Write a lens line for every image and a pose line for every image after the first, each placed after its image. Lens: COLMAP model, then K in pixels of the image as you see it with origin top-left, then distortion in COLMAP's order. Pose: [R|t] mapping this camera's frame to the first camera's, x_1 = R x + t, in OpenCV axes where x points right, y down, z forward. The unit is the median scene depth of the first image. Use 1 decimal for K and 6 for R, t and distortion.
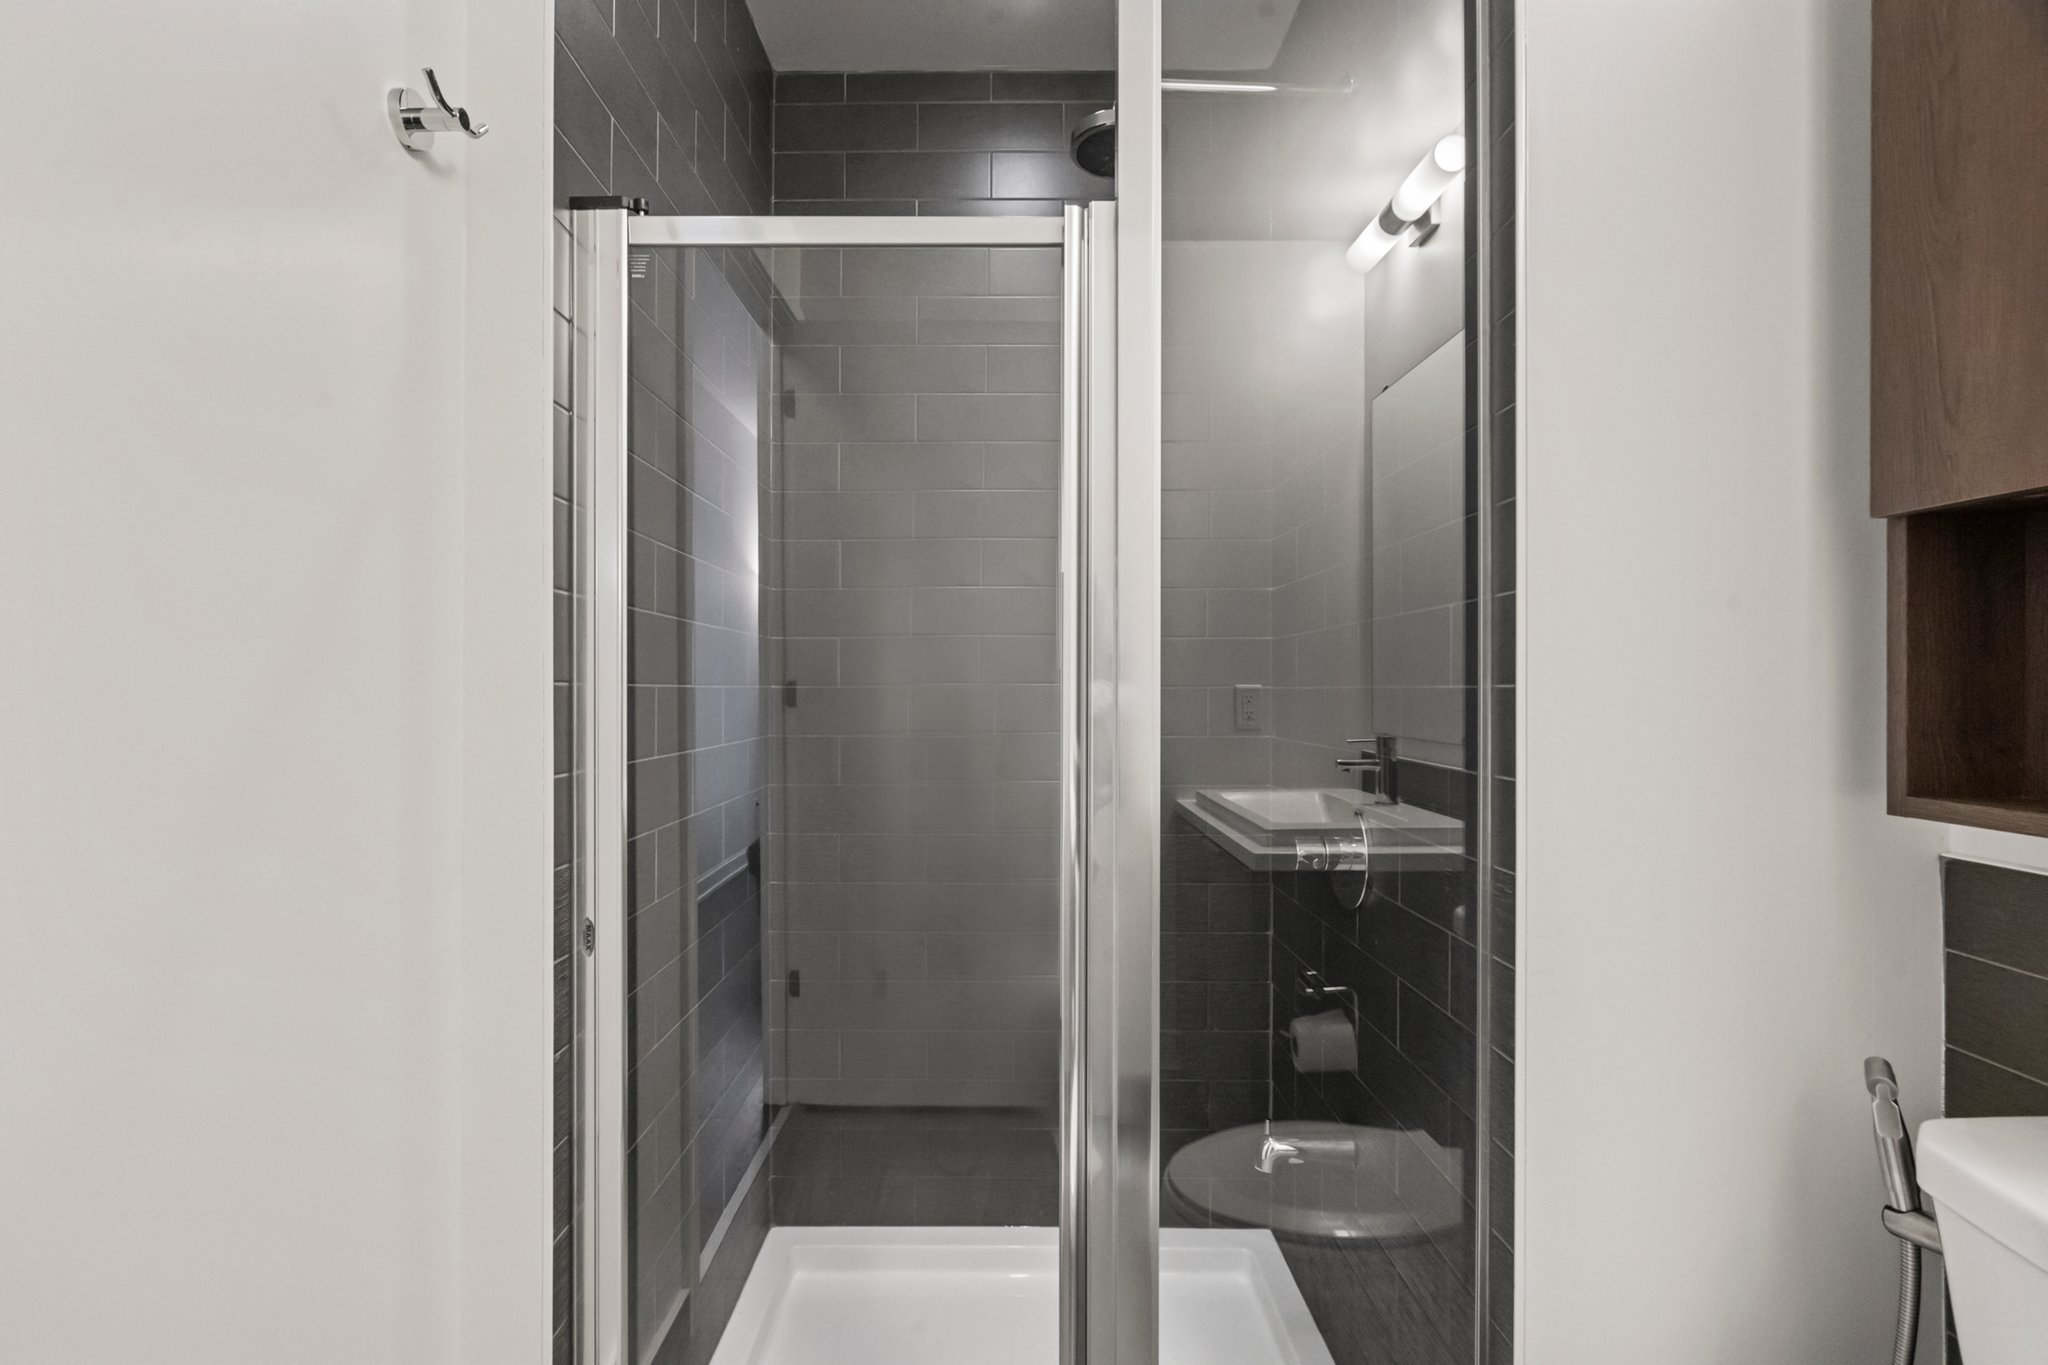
lens RADIAL K [[940.1, 0, 995.2], [0, 940.1, 681.3], [0, 0, 1]] dist [0.001607, 0.000614]
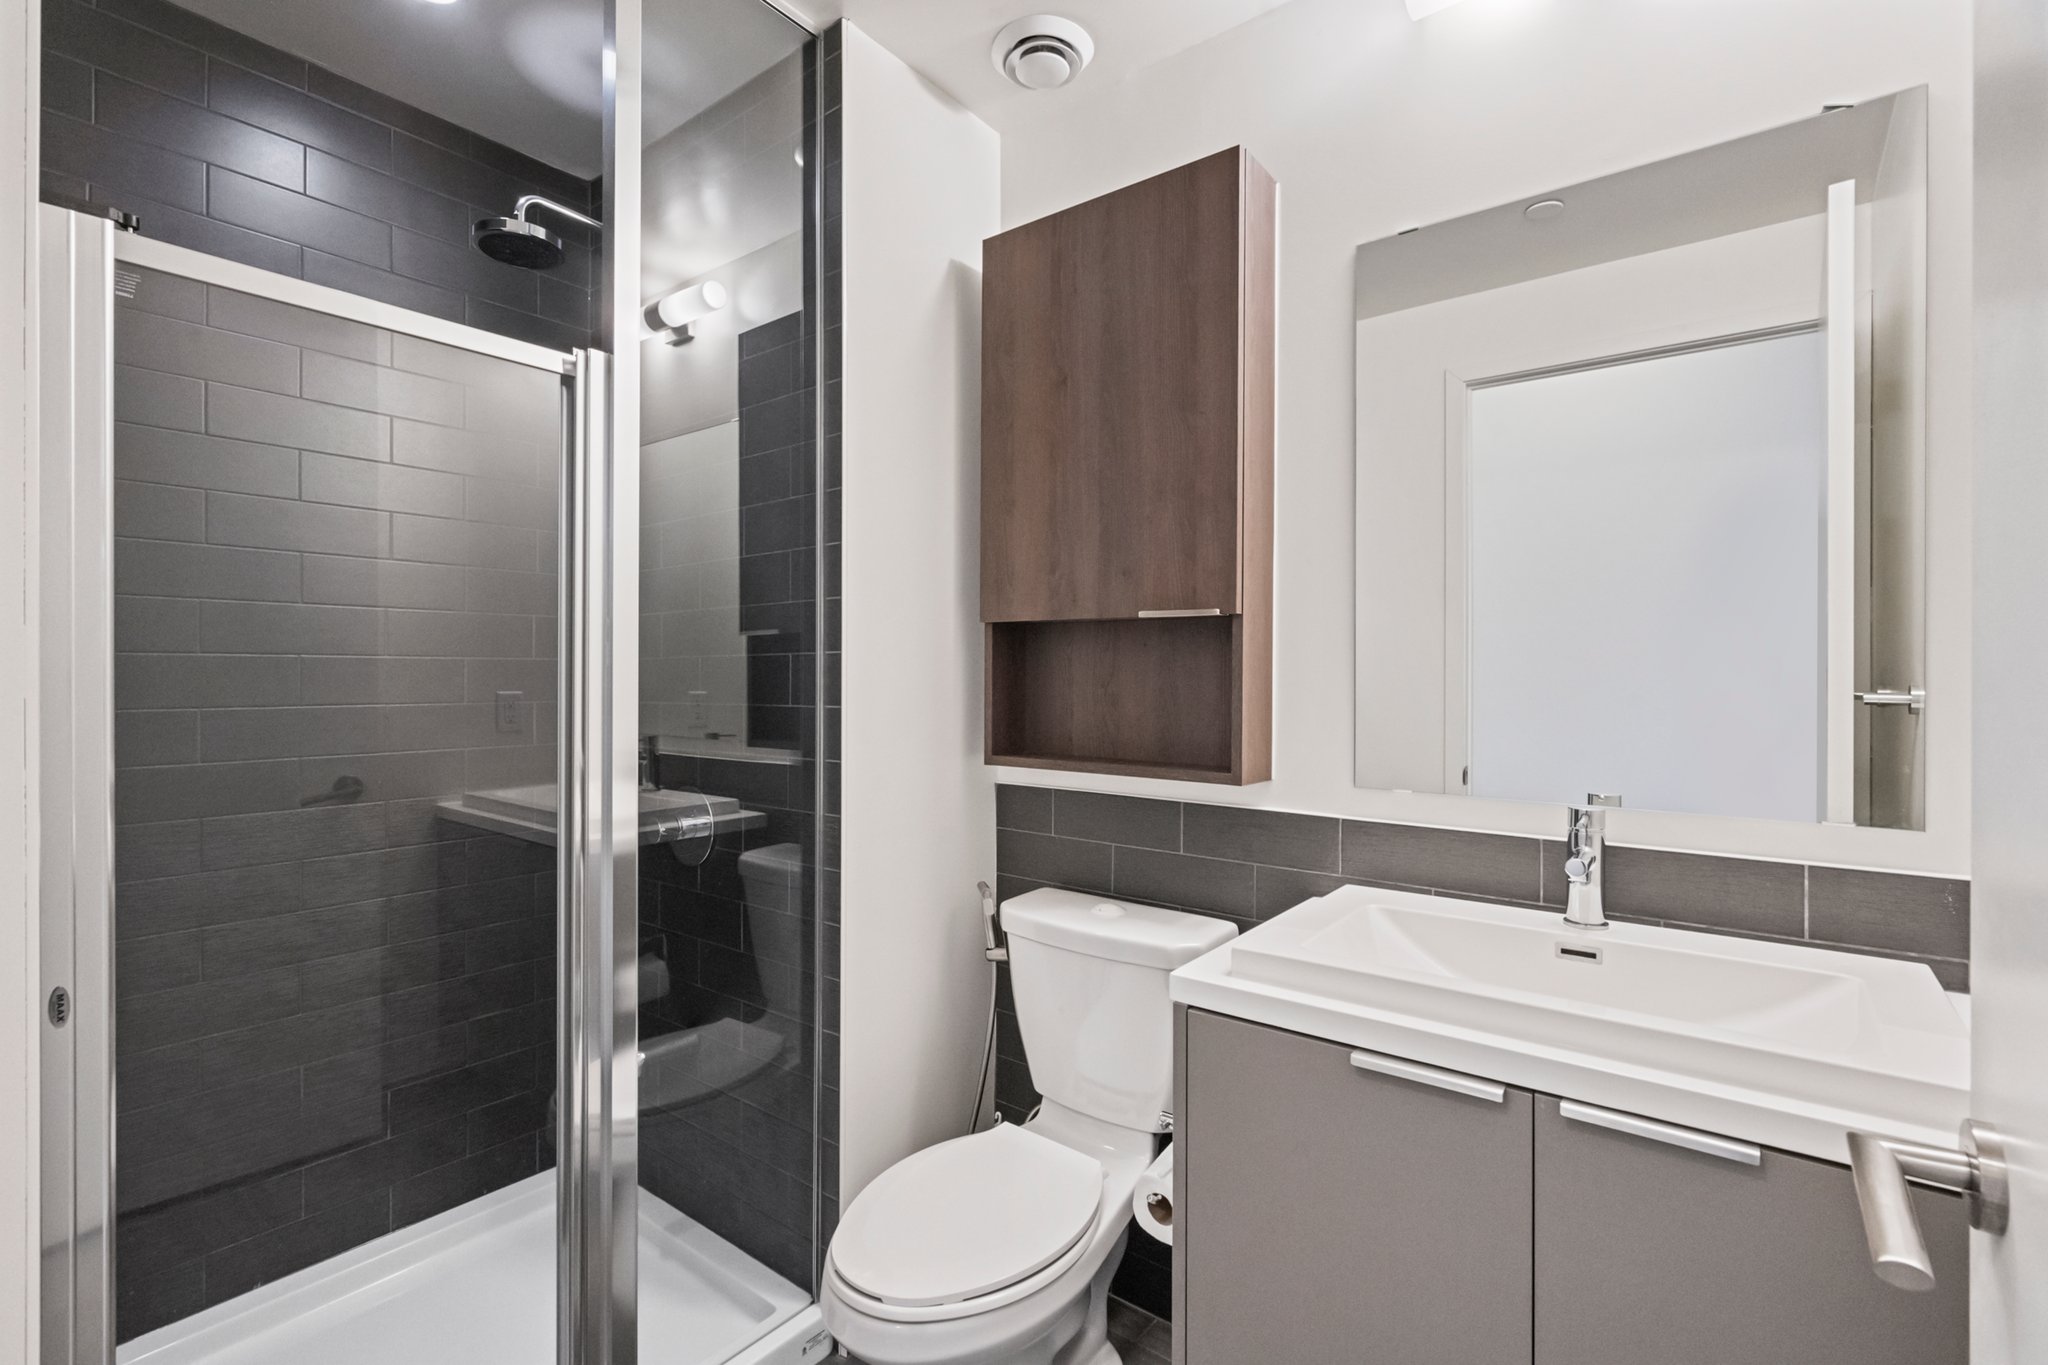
lens RADIAL K [[924.4, 0, 1024.0], [0, 924.4, 682.5], [0, 0, 1]] dist [0.000763, 0.000091]
pose [[0.600086, -0.006890, 0.799906, -0.587901], [-0.002790, 0.999939, 0.010705, -0.057976], [-0.799931, -0.008655, 0.600030, -0.275119]]
